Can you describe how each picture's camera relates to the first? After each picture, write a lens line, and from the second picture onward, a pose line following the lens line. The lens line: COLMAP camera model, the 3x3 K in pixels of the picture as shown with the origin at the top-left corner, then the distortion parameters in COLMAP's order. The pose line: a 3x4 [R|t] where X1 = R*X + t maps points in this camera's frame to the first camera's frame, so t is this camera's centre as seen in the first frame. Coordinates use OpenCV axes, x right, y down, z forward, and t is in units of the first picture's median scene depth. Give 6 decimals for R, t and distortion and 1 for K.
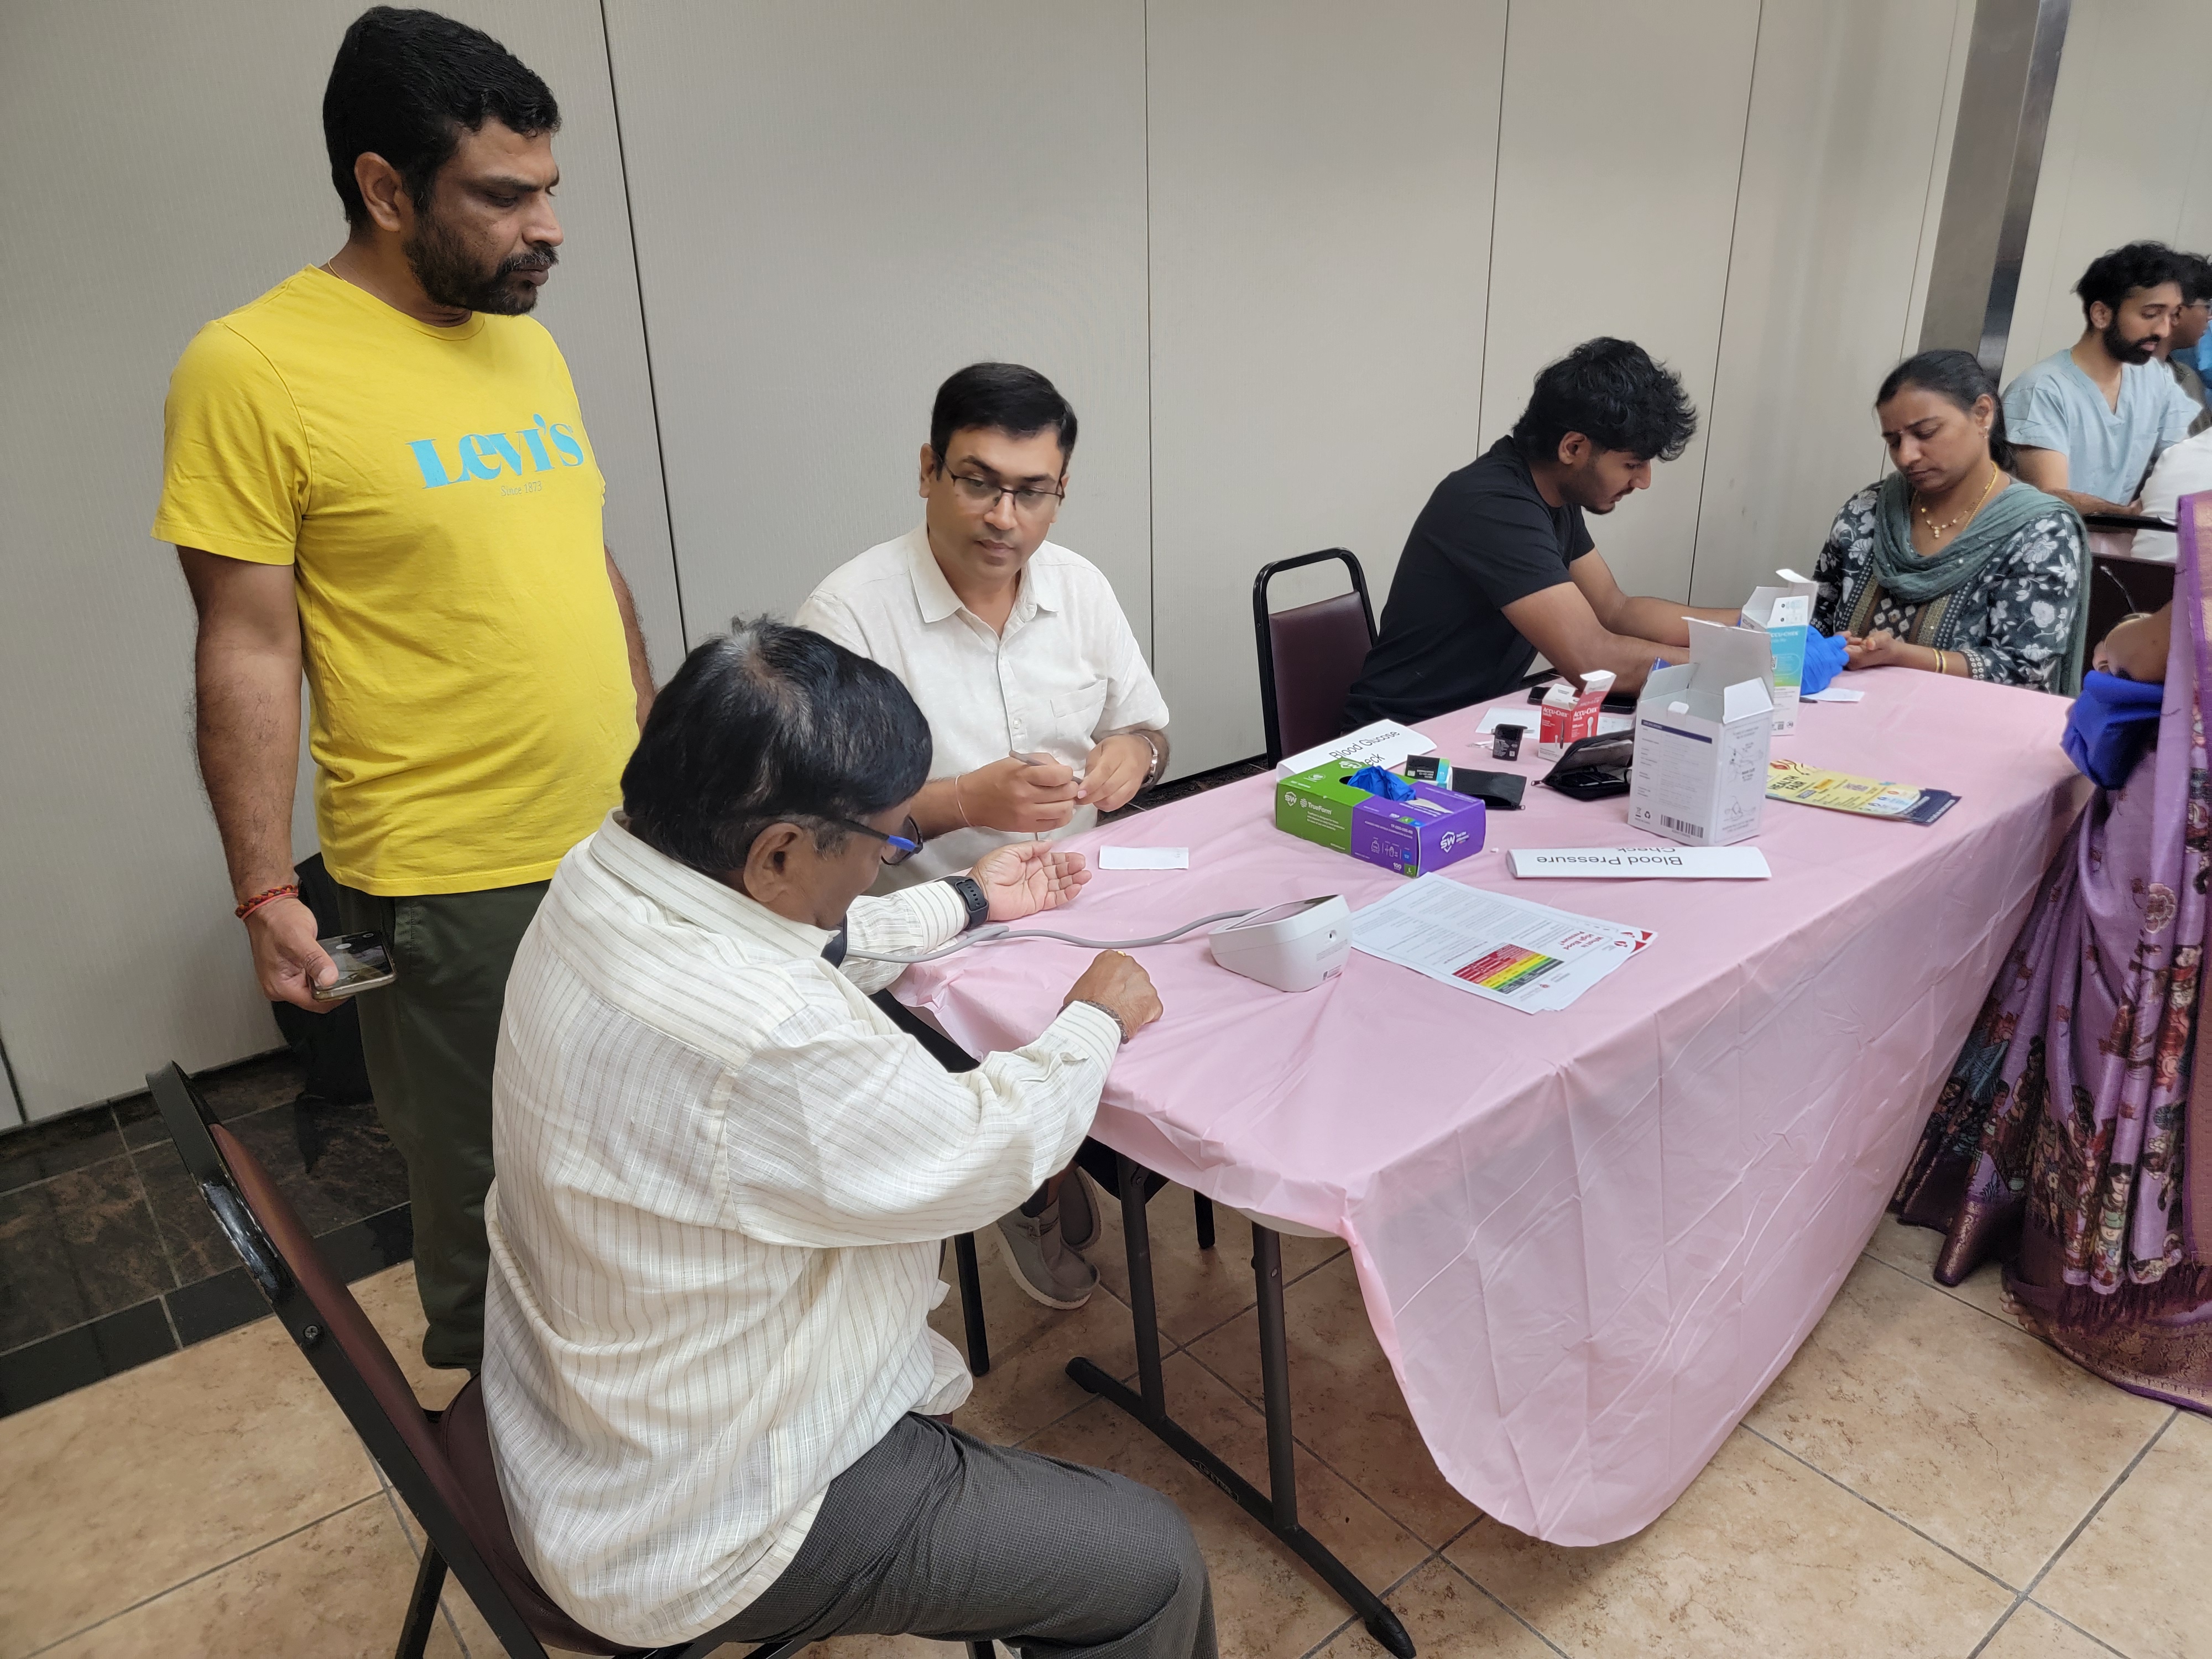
lens RADIAL K [[1579.7, 0, 1116.5], [0, 1579.7, 825.7], [0, 0, 1]] dist [0.063134, -0.041072]
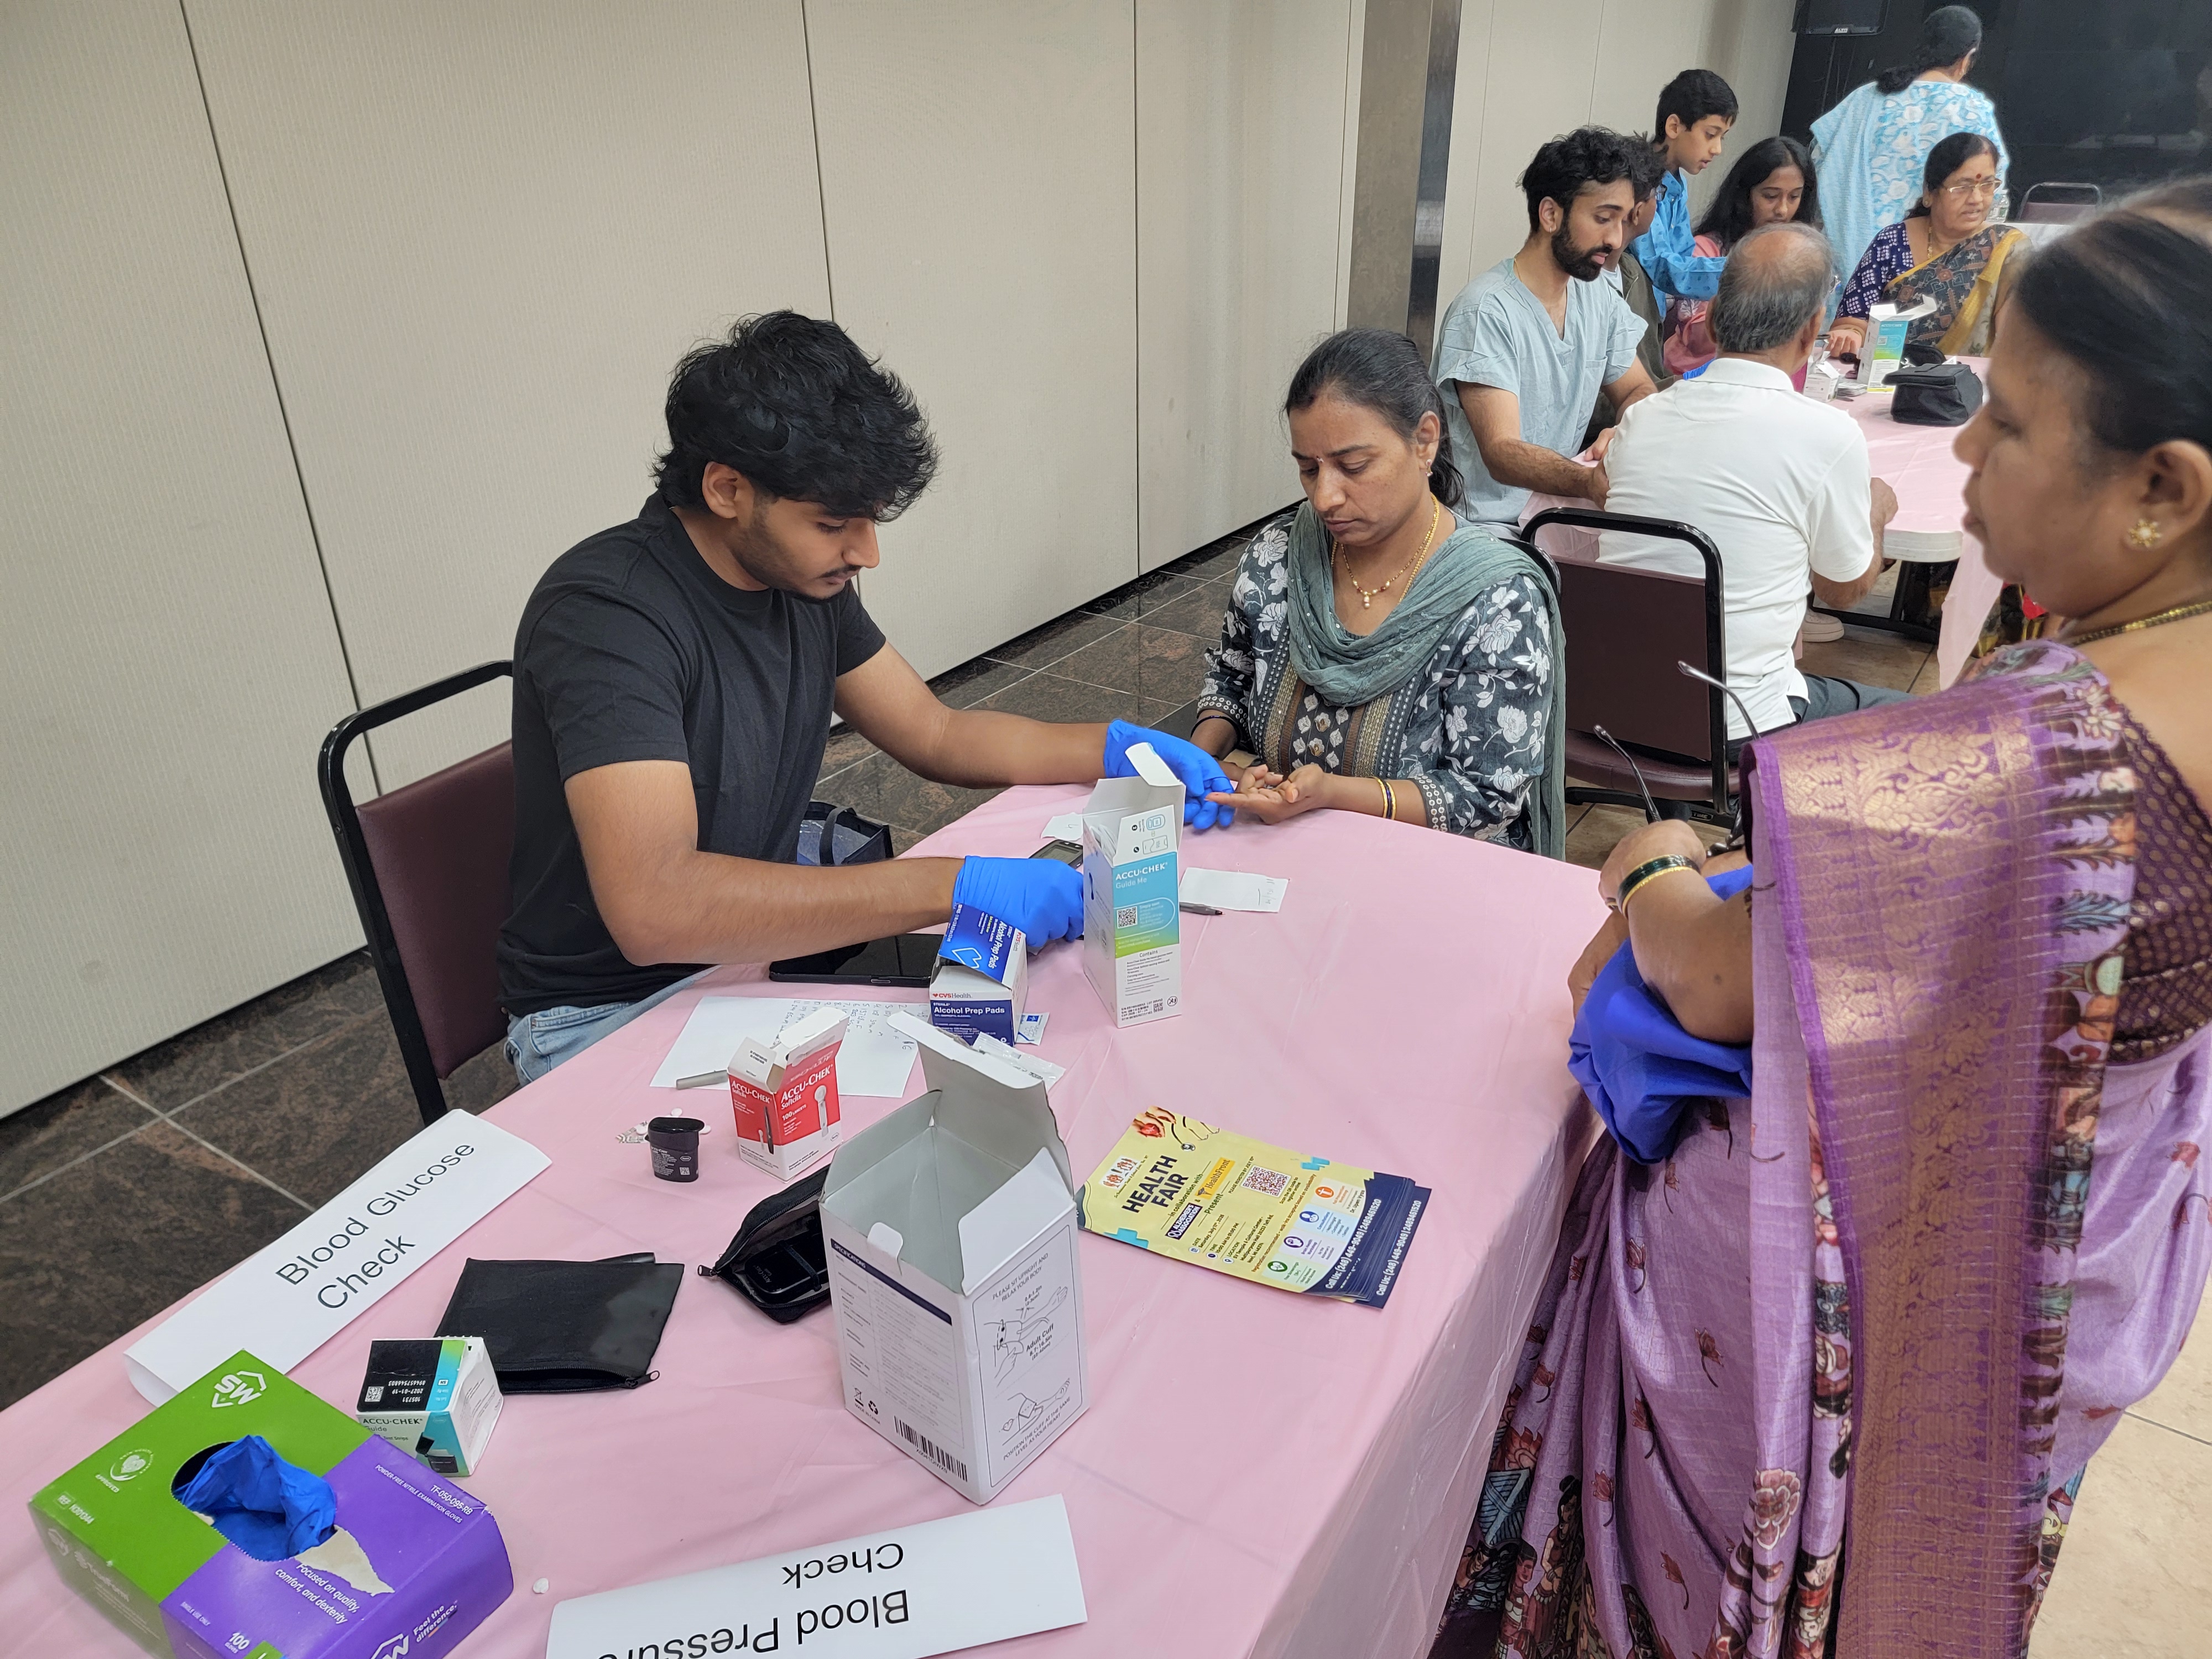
lens RADIAL K [[1579.7, 0, 1116.5], [0, 1579.7, 825.7], [0, 0, 1]] dist [0.063134, -0.041072]
pose [[0.954230, -0.122981, 0.272617, 0.220672], [0.101685, 0.990649, 0.090970, -0.168348], [-0.281255, -0.059085, 0.957812, 0.387474]]
